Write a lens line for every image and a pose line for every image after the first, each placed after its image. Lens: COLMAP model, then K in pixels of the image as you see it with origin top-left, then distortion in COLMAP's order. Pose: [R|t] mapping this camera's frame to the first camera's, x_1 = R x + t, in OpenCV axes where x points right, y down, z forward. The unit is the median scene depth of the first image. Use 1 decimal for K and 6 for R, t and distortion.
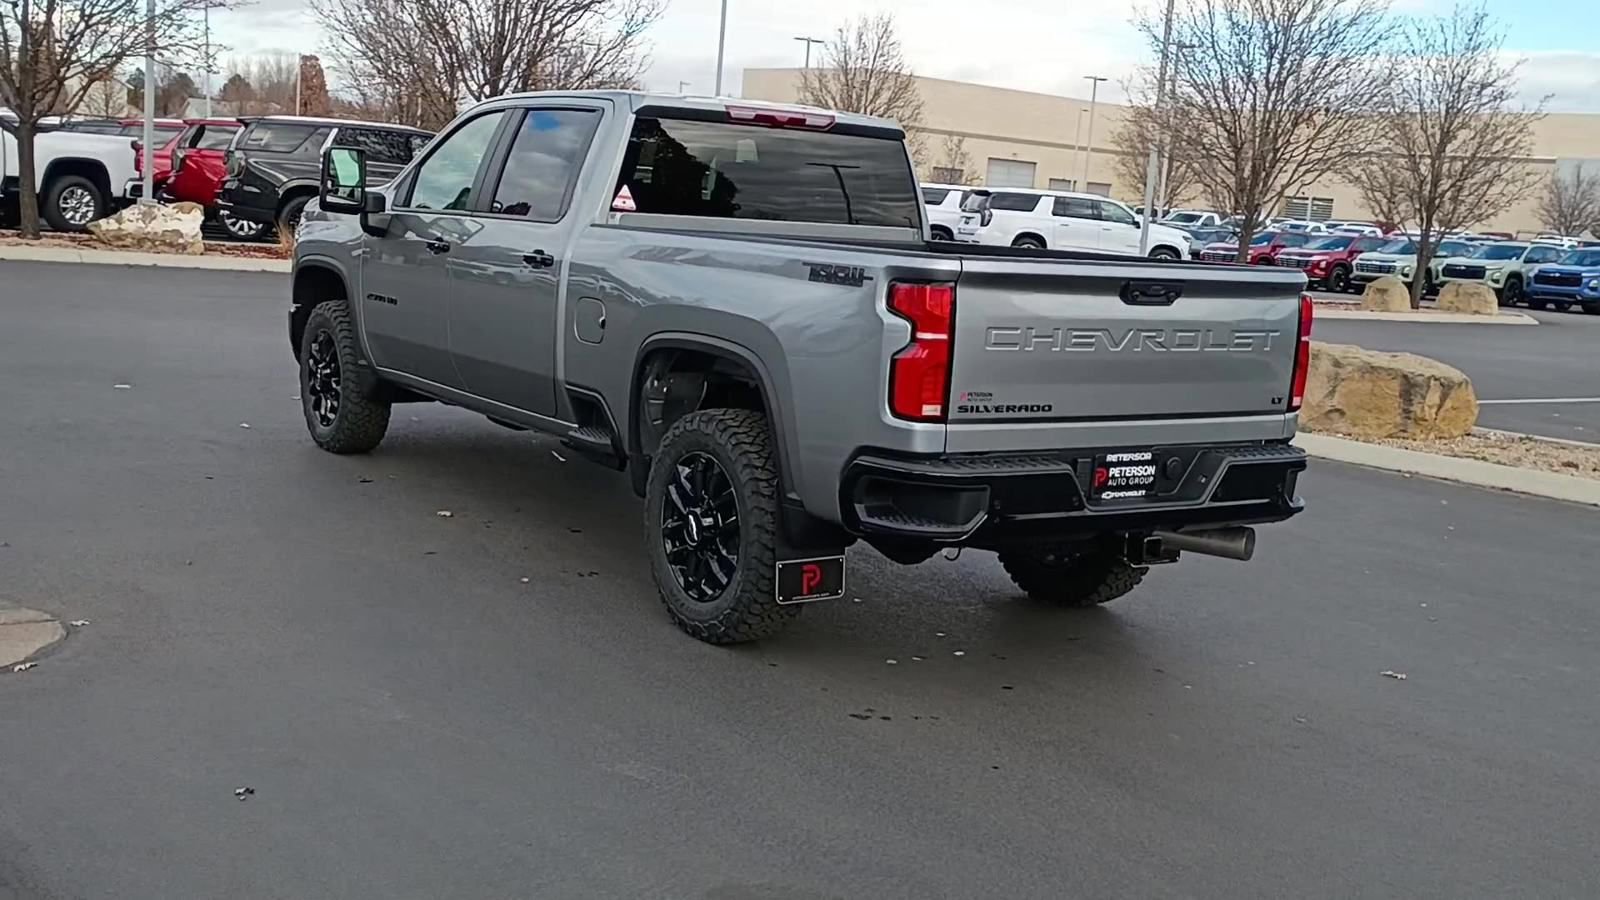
lens RADIAL K [[1692.3, 0, 788.2], [0, 1692.3, 441.3], [0, 0, 1]] dist [0.054878, -0.008212]
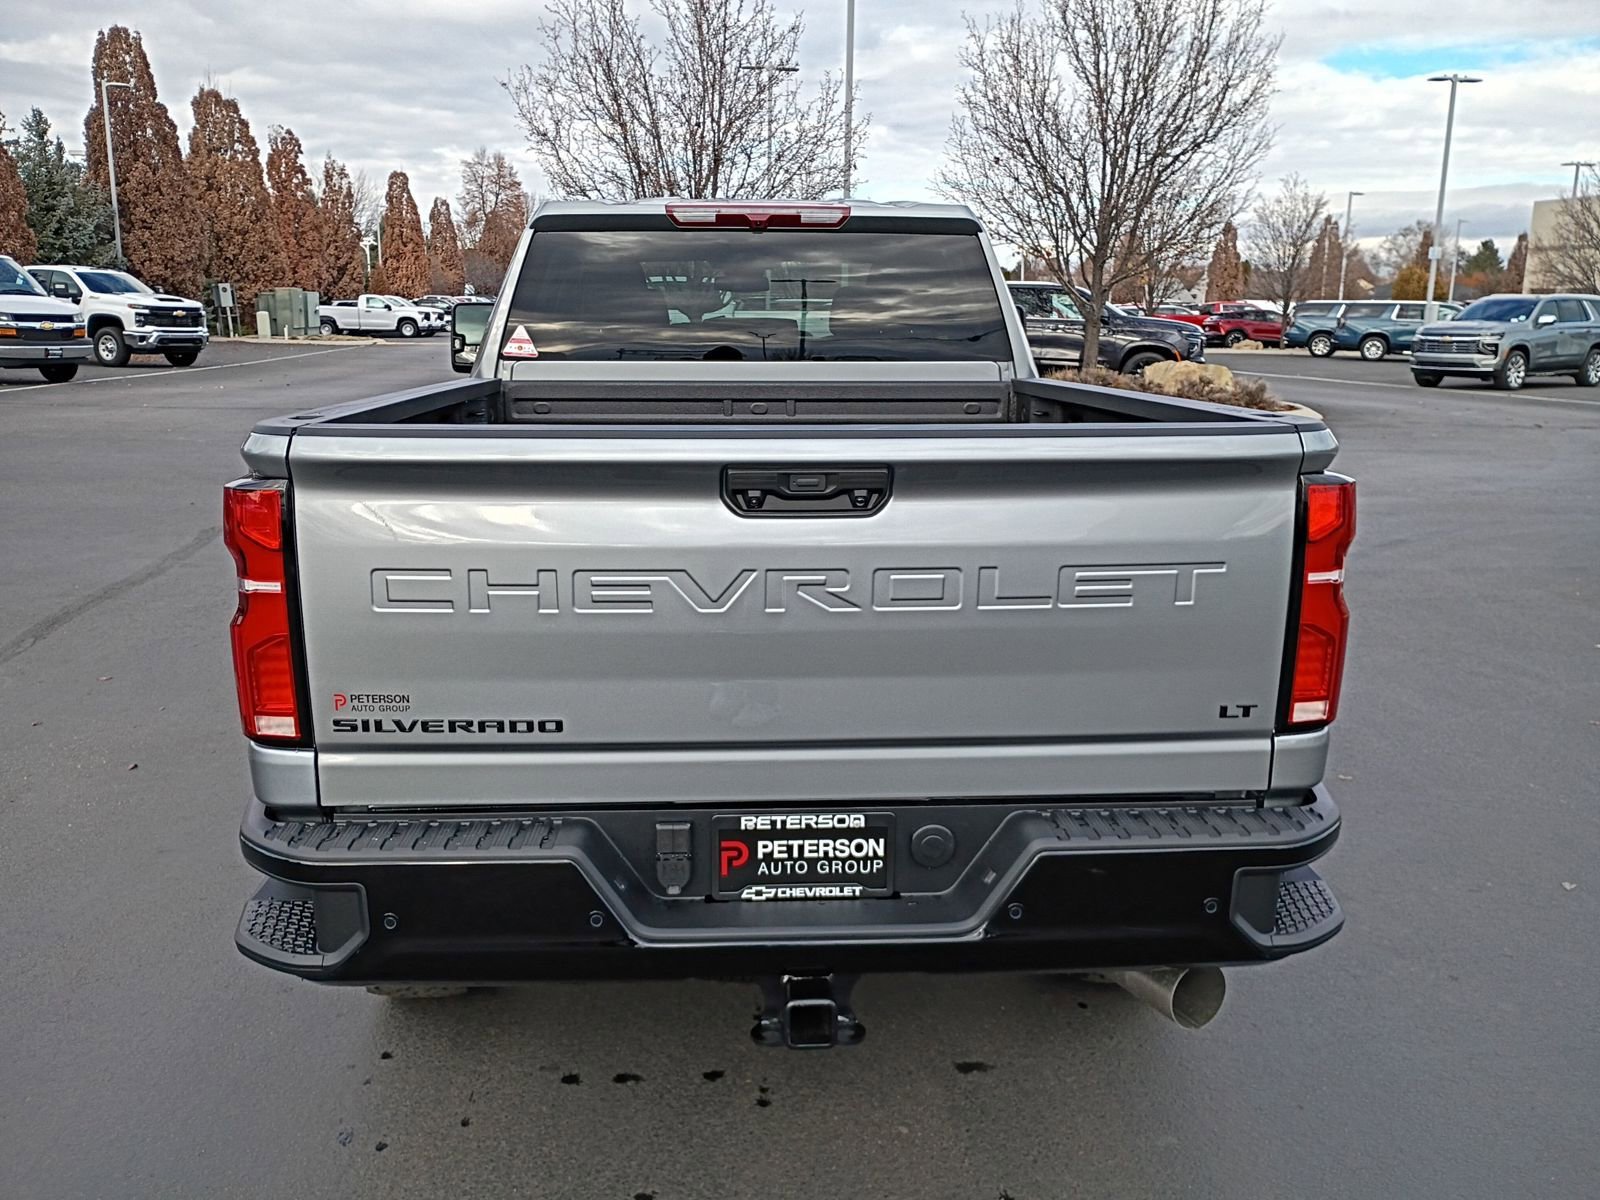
lens RADIAL K [[1335.3, 0, 783.1], [0, 1335.3, 597.0], [0, 0, 1]] dist [0.068467, -0.083419]
pose [[0.855383, 0.043733, -0.516146, 0.387164], [-0.022578, 0.998630, 0.047196, -0.072898], [0.517503, -0.028717, 0.855199, 0.654154]]
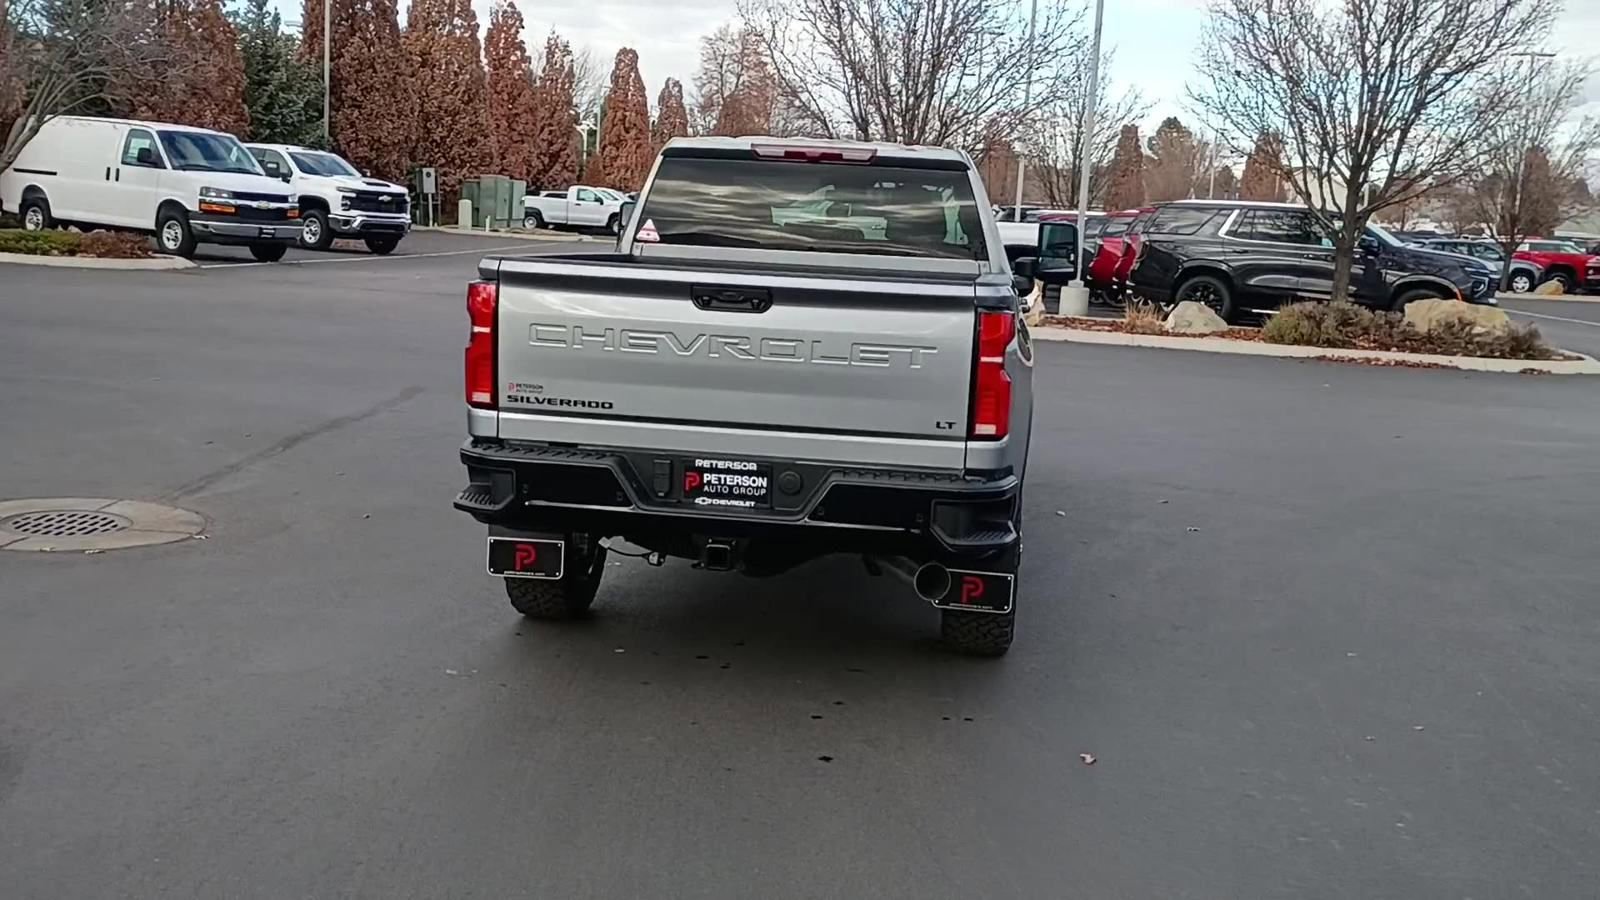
lens RADIAL K [[1692.3, 0, 788.2], [0, 1692.3, 441.3], [0, 0, 1]] dist [0.054878, -0.008212]
pose [[0.756543, 0.057878, -0.651377, 0.856864], [-0.095922, 0.995123, -0.022988, 0.014642], [0.646870, 0.079873, 0.758406, 0.267044]]
